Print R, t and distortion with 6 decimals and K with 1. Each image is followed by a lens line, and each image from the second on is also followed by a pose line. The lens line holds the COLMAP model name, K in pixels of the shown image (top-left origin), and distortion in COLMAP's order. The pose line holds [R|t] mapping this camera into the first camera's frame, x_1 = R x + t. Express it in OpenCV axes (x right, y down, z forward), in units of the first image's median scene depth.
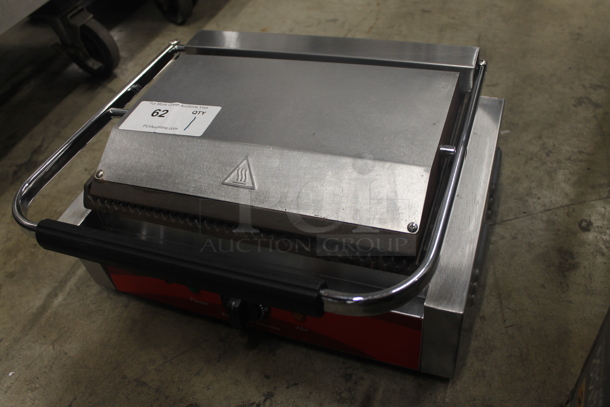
lens RADIAL K [[541.1, 0, 309.1], [0, 541.1, 201.8], [0, 0, 1]] dist [-0.140014, 0.110856]
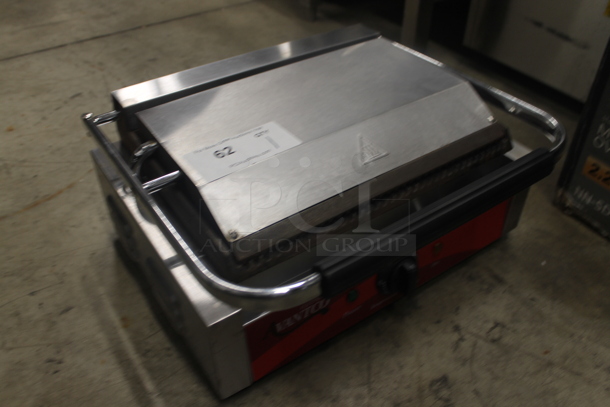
lens RADIAL K [[541.1, 0, 304.7], [0, 541.1, 205.1], [0, 0, 1]] dist [-0.140014, 0.110856]
pose [[0.564196, -0.417485, 0.712313, -0.824812], [0.520483, 0.849563, 0.085672, -0.095722], [-0.640921, 0.322411, 0.696614, 0.318541]]
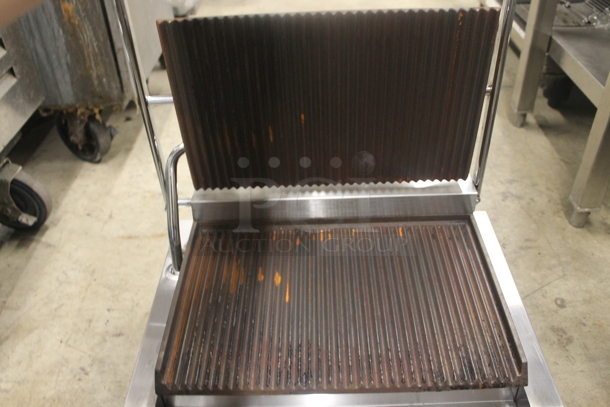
lens RADIAL K [[541.1, 0, 306.8], [0, 541.1, 199.8], [0, 0, 1]] dist [-0.140014, 0.110856]
pose [[0.935783, -0.132240, 0.326838, -0.403968], [0.183147, 0.974437, -0.130114, -0.143173], [-0.301277, 0.181618, 0.936081, -0.000928]]
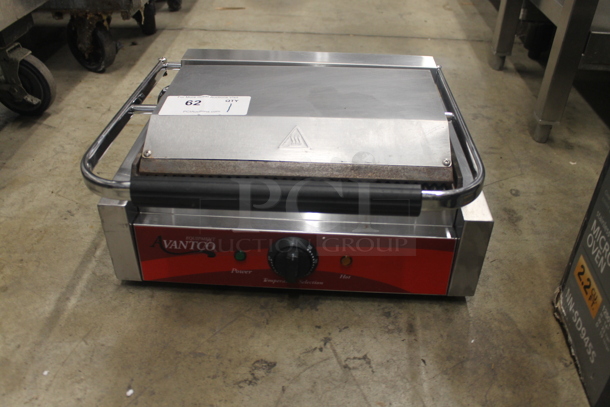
lens RADIAL K [[541.1, 0, 306.5], [0, 541.1, 205.3], [0, 0, 1]] dist [-0.140014, 0.110856]
pose [[0.944294, -0.059710, 0.323643, -0.409685], [0.112707, 0.982610, -0.147563, 0.222141], [-0.309204, 0.175819, 0.934602, -0.069587]]
